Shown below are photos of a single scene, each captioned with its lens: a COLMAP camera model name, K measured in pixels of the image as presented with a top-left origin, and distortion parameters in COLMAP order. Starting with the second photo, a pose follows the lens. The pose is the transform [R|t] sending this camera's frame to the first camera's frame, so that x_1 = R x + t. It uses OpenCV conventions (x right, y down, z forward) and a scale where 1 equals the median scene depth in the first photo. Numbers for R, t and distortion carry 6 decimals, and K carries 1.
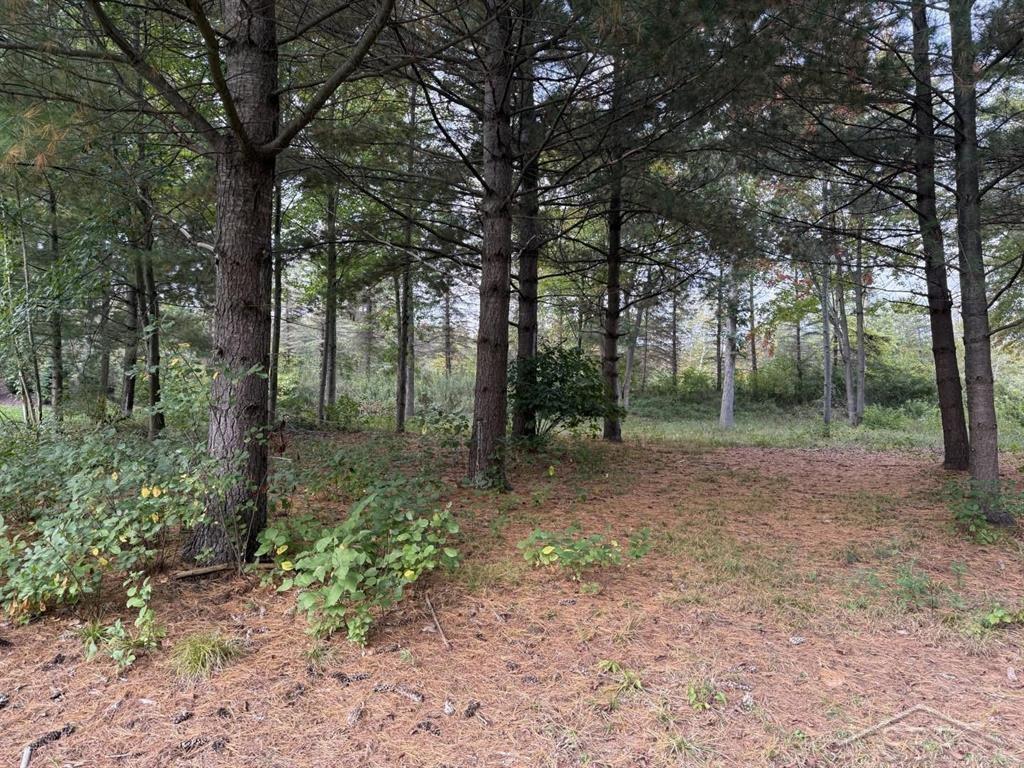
lens RADIAL K [[716.0, 0, 504.1], [0, 716.0, 383.7], [0, 0, 1]] dist [0.004315, -0.009551]
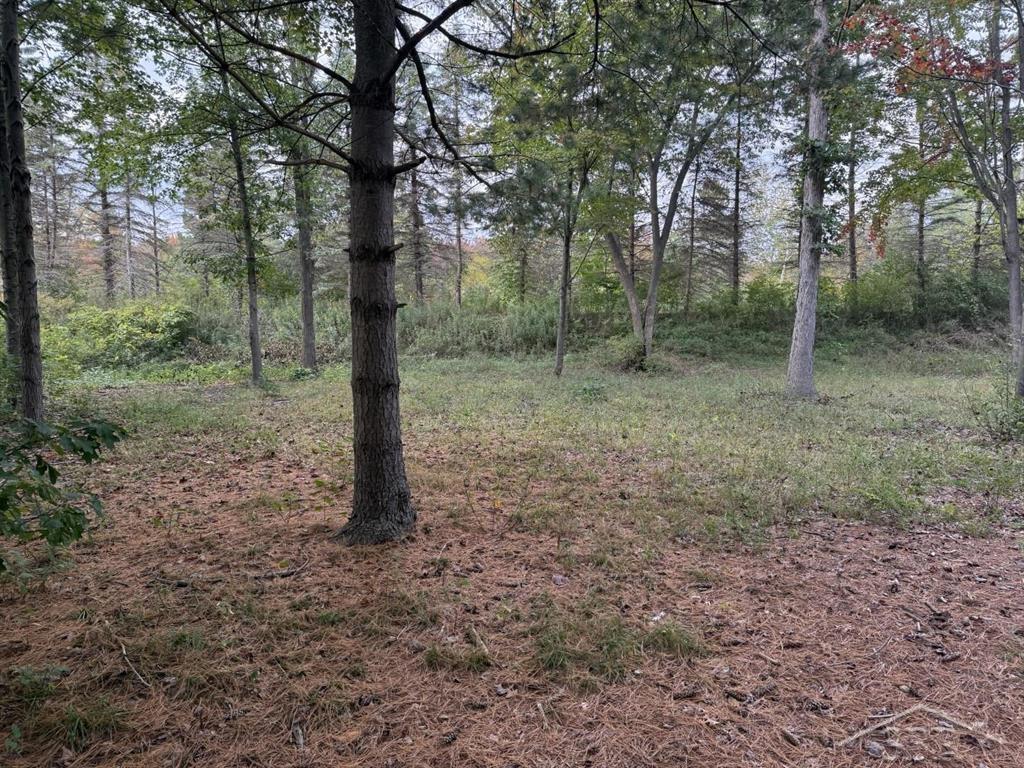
lens RADIAL K [[716.0, 0, 516.5], [0, 716.0, 386.8], [0, 0, 1]] dist [0.004315, -0.009551]
pose [[0.995140, -0.015454, -0.097253, 0.098403], [0.027021, 0.992554, 0.118770, -0.006630], [0.094694, -0.120821, 0.988147, 0.292374]]
